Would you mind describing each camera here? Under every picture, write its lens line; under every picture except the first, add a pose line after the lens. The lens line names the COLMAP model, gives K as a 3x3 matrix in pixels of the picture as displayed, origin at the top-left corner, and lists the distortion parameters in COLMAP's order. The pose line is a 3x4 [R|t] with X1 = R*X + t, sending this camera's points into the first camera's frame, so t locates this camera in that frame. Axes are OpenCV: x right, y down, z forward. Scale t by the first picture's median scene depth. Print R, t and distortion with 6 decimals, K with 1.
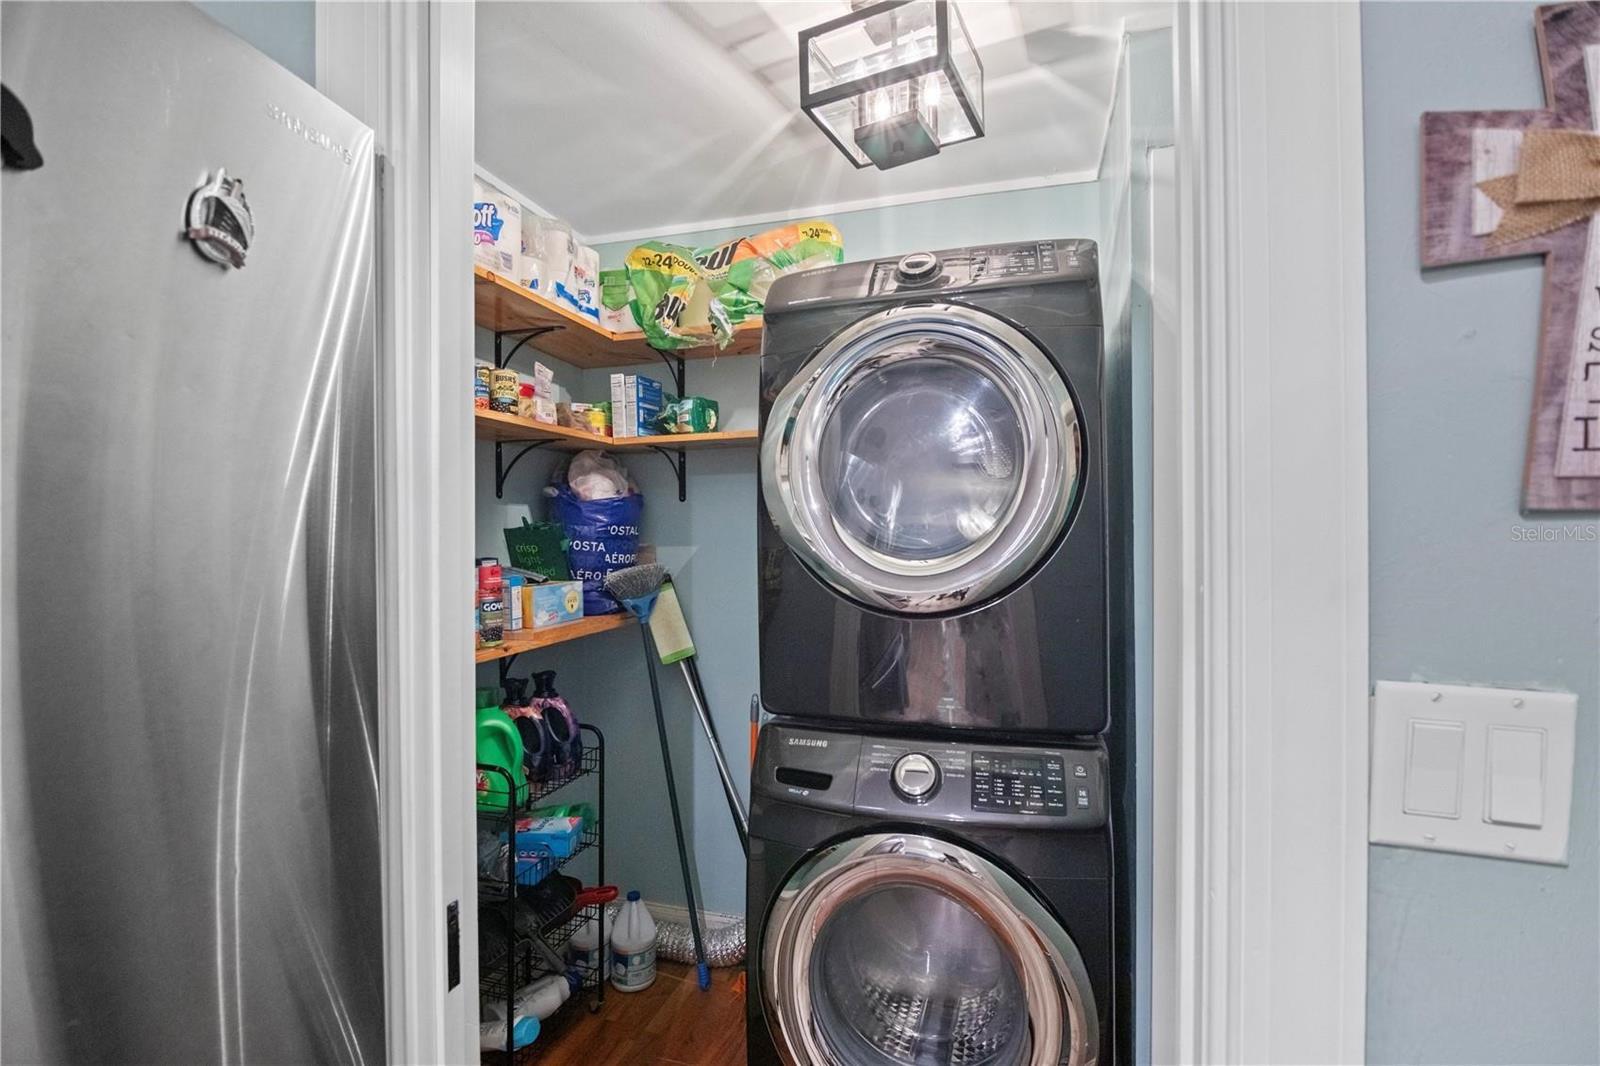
lens RADIAL K [[733.9, 0, 805.6], [0, 733.9, 535.0], [0, 0, 1]] dist [-0.009594, -0.000844]
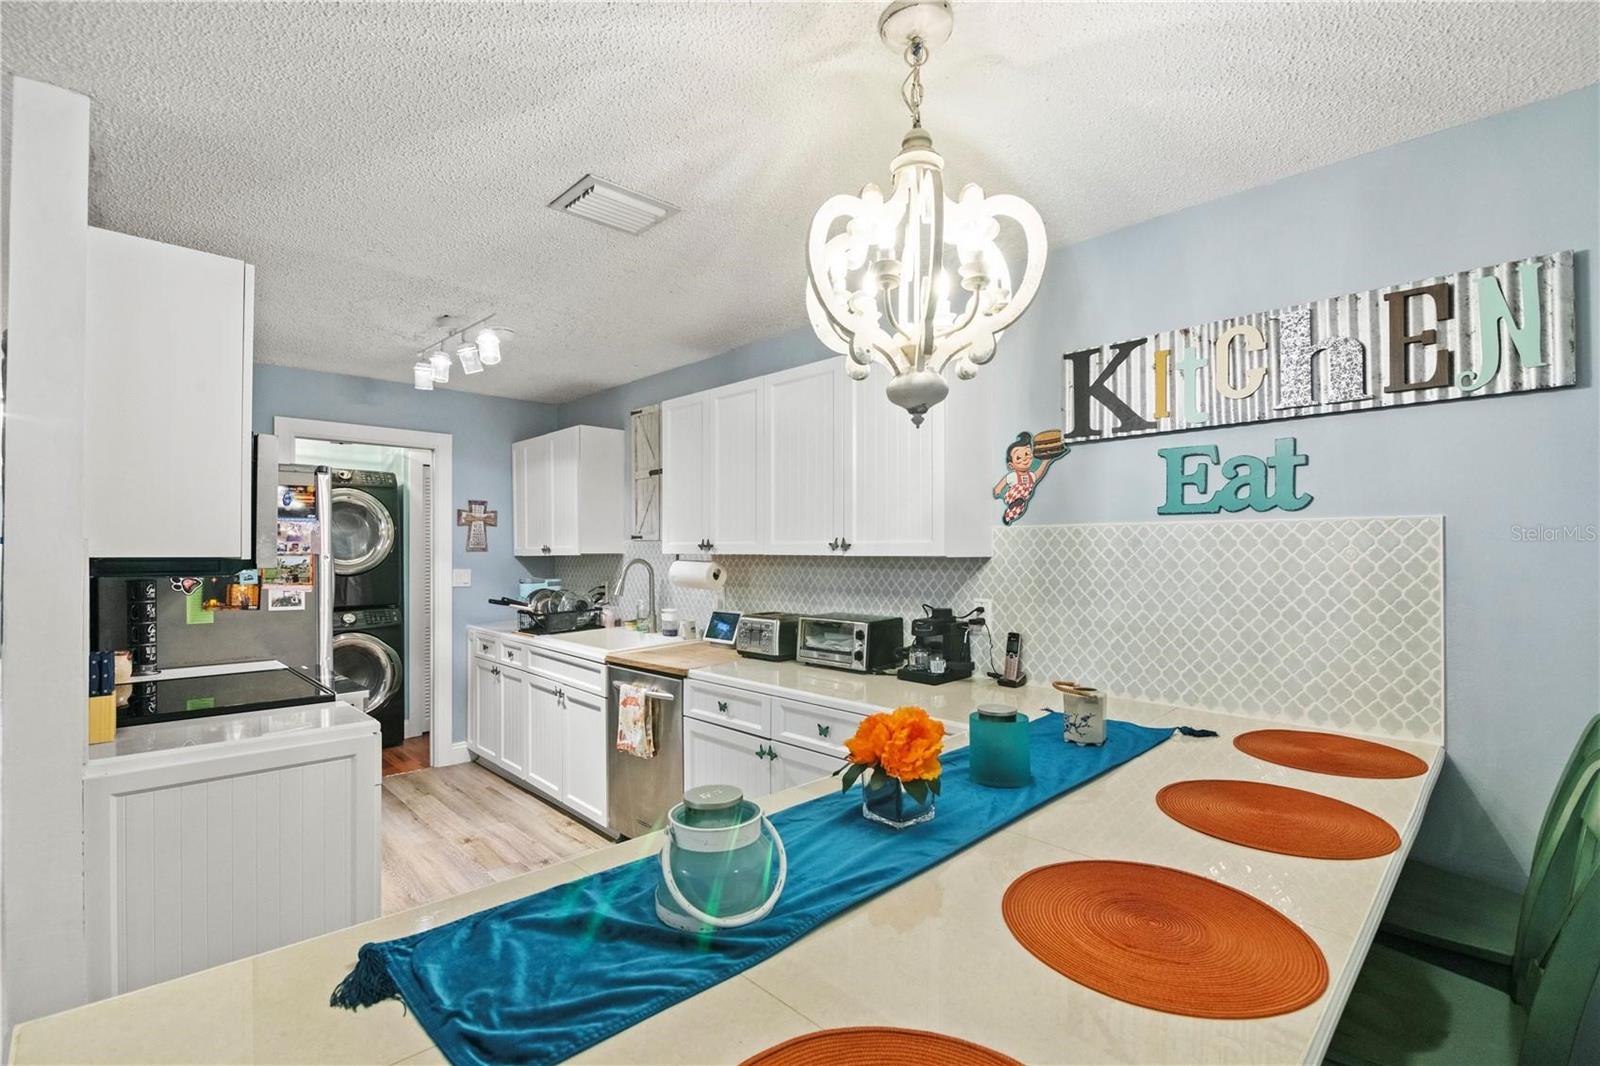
lens RADIAL K [[721.4, 0, 798.5], [0, 721.4, 557.6], [0, 0, 1]] dist [-0.013546, -0.000554]
pose [[0.494762, -0.003256, 0.869022, -1.862985], [0.000044, 0.999993, 0.003721, 0.006522], [-0.869028, -0.001803, 0.494759, -2.738146]]
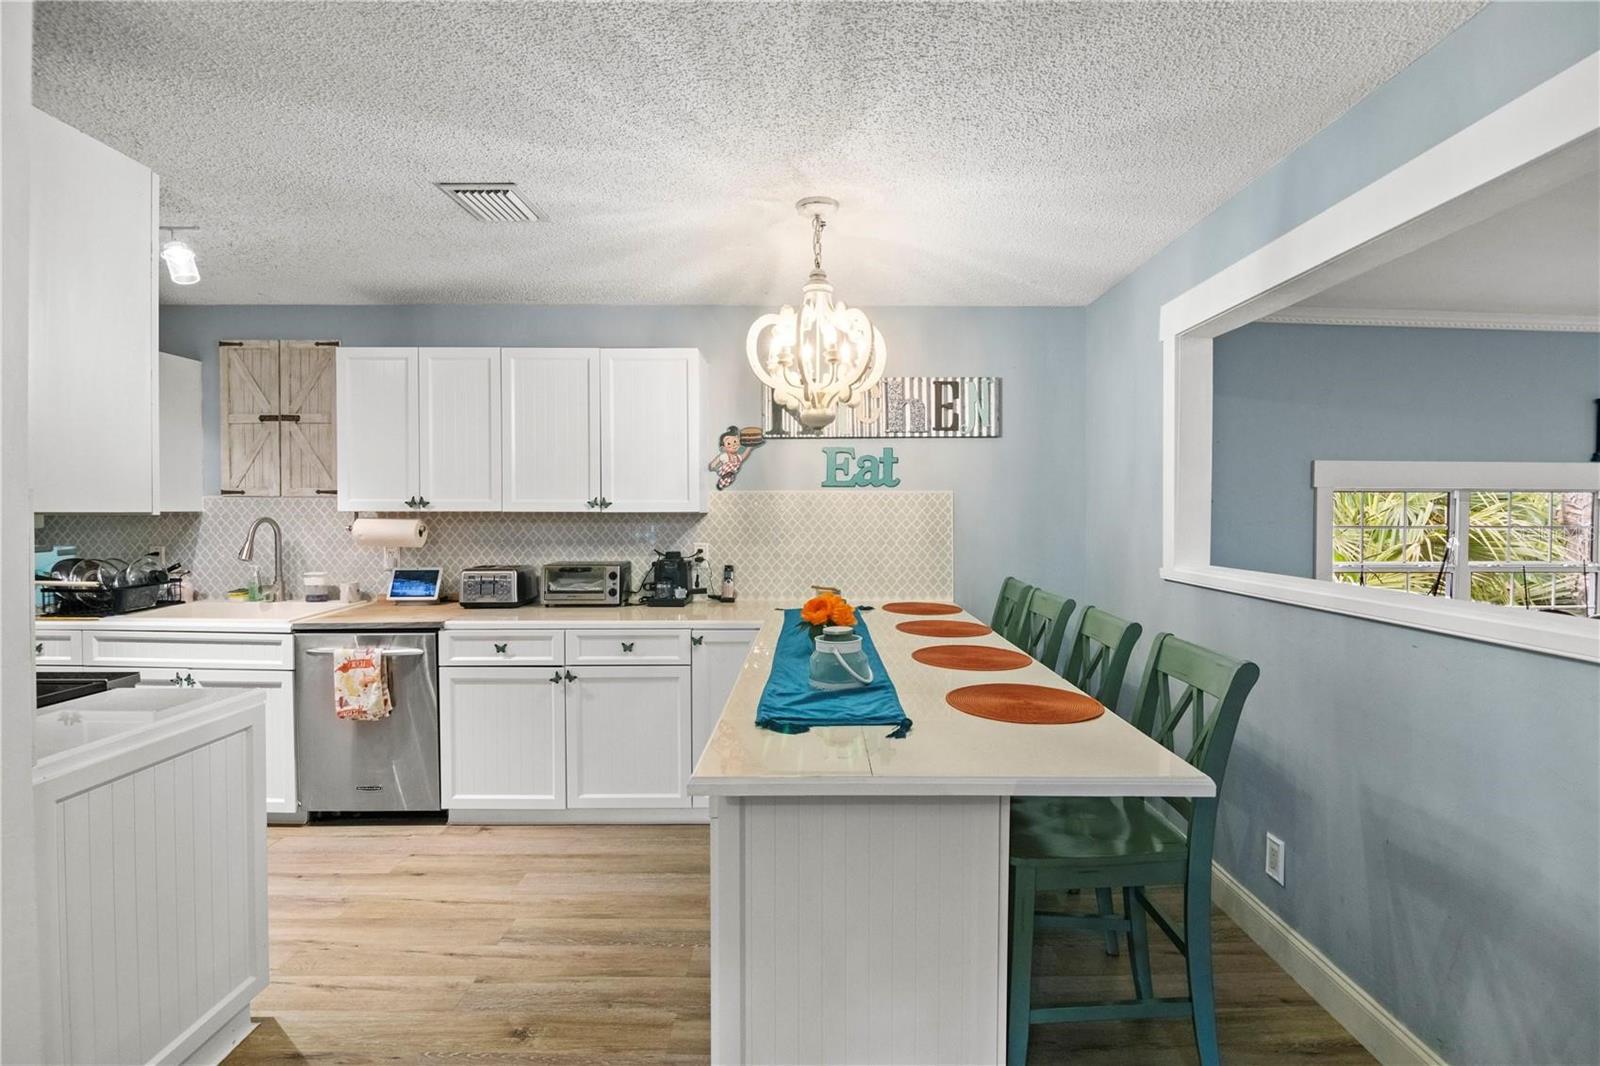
lens RADIAL K [[733.9, 0, 805.6], [0, 733.9, 535.0], [0, 0, 1]] dist [-0.009594, -0.000844]
pose [[-0.276351, -0.026780, 0.960683, -2.659798], [0.003529, 0.999577, 0.028880, 0.017121], [-0.961050, 0.011371, -0.276140, -1.839091]]
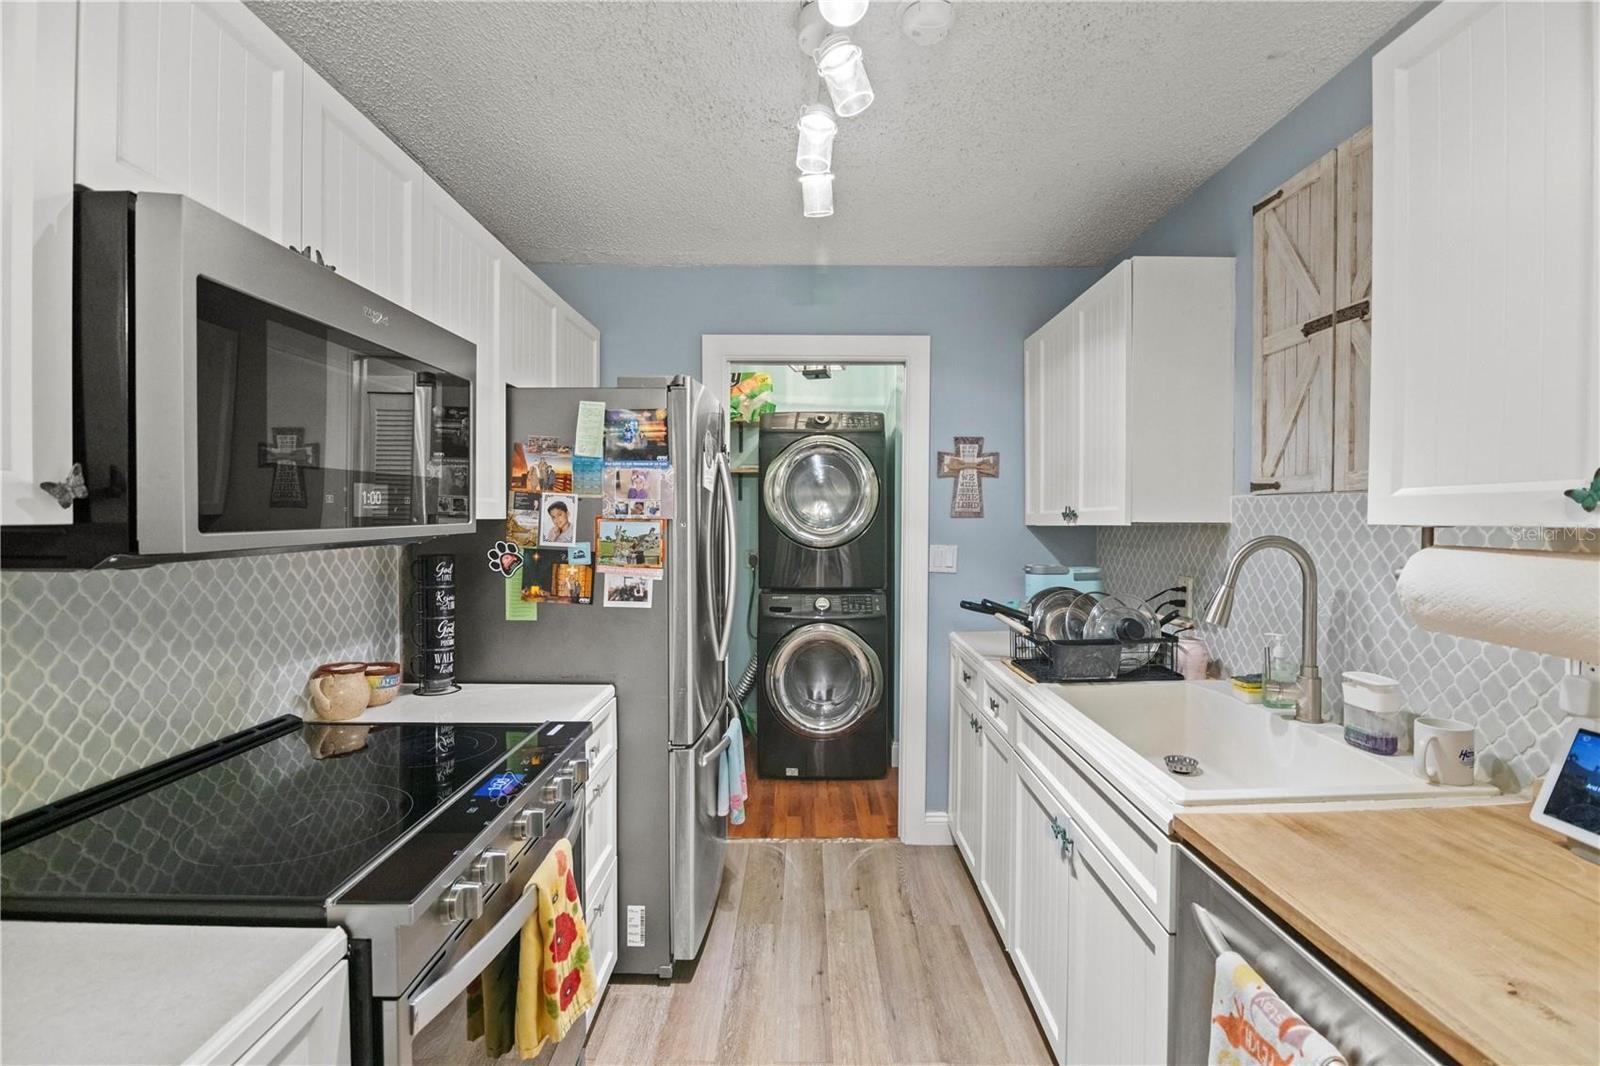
lens RADIAL K [[717.2, 0, 798.4], [0, 717.2, 528.6], [0, 0, 1]] dist [-0.015163, -0.000389]
pose [[0.961187, 0.006350, 0.275825, -0.702163], [-0.009763, 0.999892, 0.011004, 0.004366], [-0.275726, -0.013270, 0.961145, -1.623547]]
